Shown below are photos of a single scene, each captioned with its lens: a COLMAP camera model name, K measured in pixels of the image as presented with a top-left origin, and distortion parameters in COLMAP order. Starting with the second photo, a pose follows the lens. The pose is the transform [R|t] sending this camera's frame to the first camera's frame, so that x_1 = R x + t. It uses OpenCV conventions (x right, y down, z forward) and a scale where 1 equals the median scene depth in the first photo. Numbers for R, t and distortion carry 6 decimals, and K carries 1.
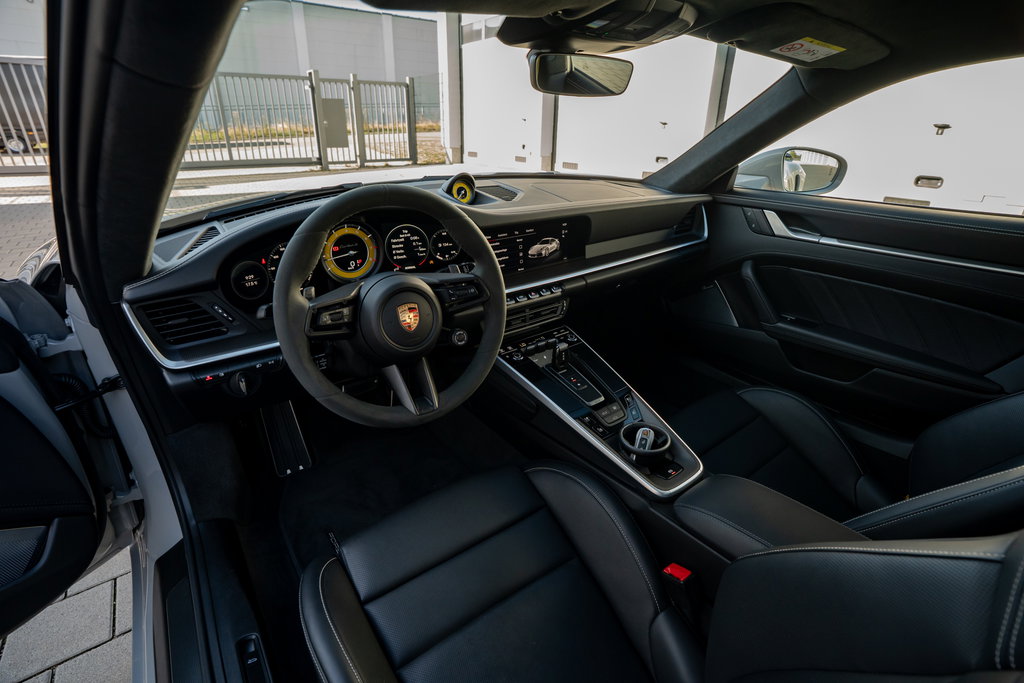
lens RADIAL K [[483.0, 0, 512.0], [0, 483.0, 341.5], [0, 0, 1]] dist [-0.044346, 0.000697]
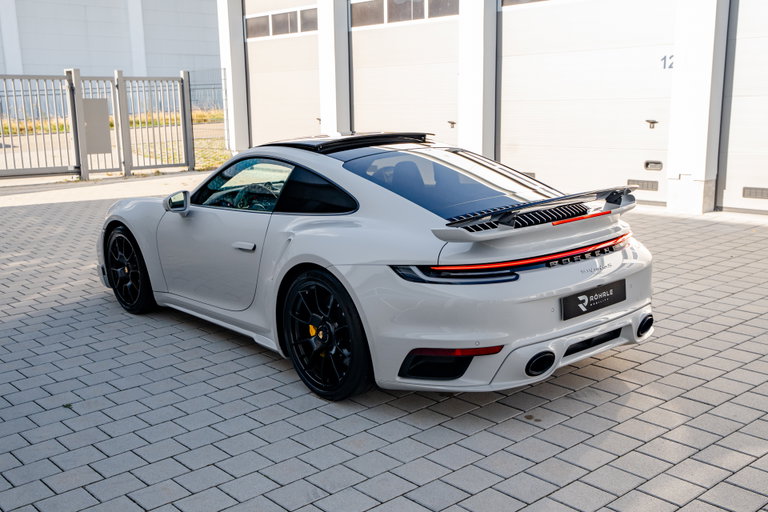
lens RADIAL K [[836.8, 0, 384.0], [0, 836.8, 256.0], [0, 0, 1]] dist [0.075809, 0.002543]
pose [[0.996848, -0.045781, 0.064786, 0.267907], [0.059816, 0.970206, -0.234783, 1.431280], [-0.052107, 0.237919, 0.969886, -4.161192]]
